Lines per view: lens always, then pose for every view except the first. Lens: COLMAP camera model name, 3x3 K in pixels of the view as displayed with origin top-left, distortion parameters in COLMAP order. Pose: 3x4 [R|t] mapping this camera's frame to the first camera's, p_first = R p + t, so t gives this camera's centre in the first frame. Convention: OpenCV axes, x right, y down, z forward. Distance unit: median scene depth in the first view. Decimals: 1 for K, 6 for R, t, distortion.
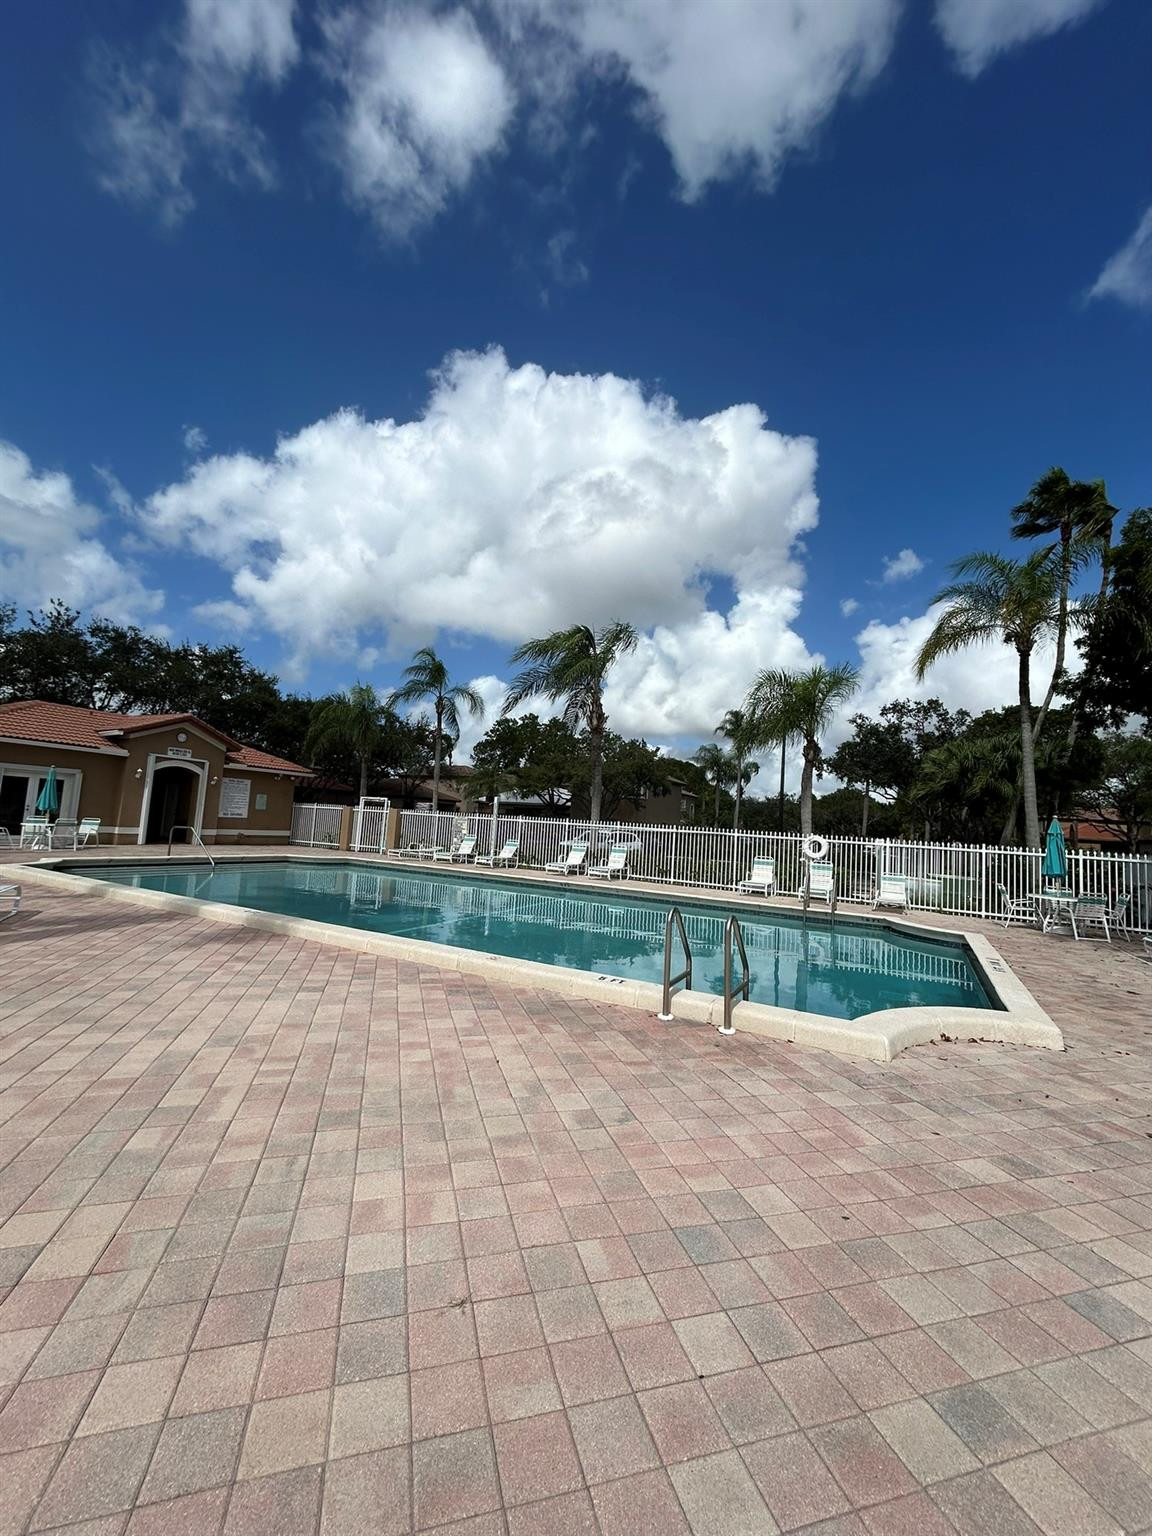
lens RADIAL K [[612.7, 0, 576.0], [0, 612.7, 768.0], [0, 0, 1]] dist [-0.001045, 0.000113]
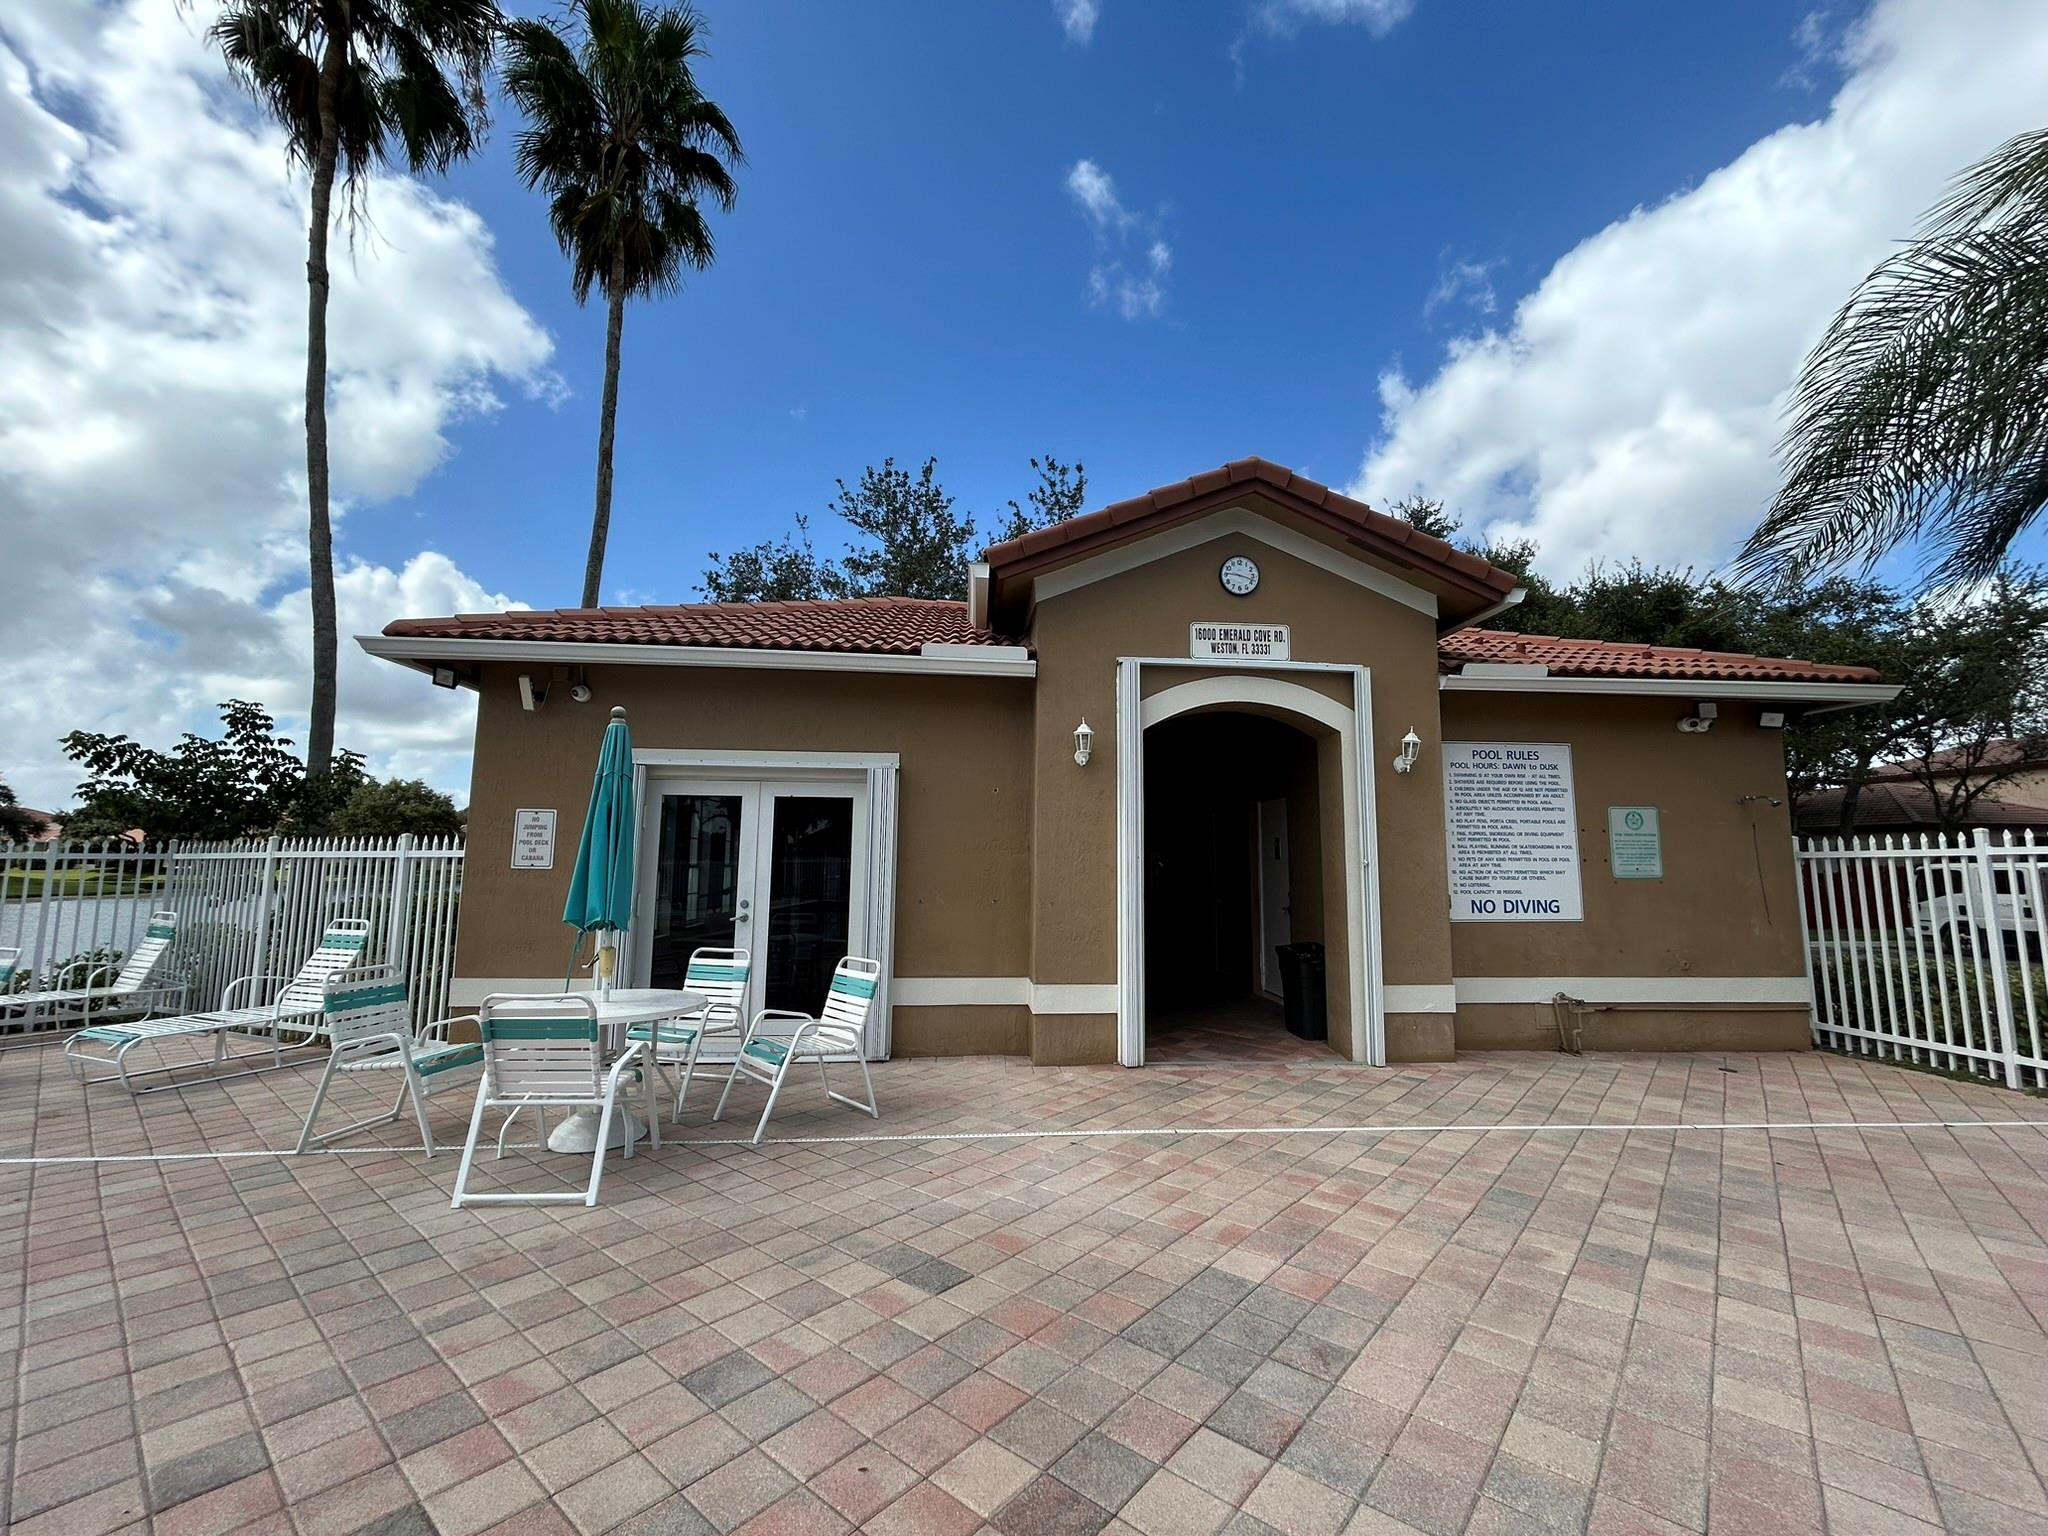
lens RADIAL K [[817.0, 0, 1024.0], [0, 817.0, 768.0], [0, 0, 1]] dist [-0.001045, 0.000113]
pose [[0.534453, -0.147195, -0.832282, -0.435519], [0.100011, 0.988814, -0.110657, 0.044686], [0.839260, -0.024097, 0.543196, 0.750091]]
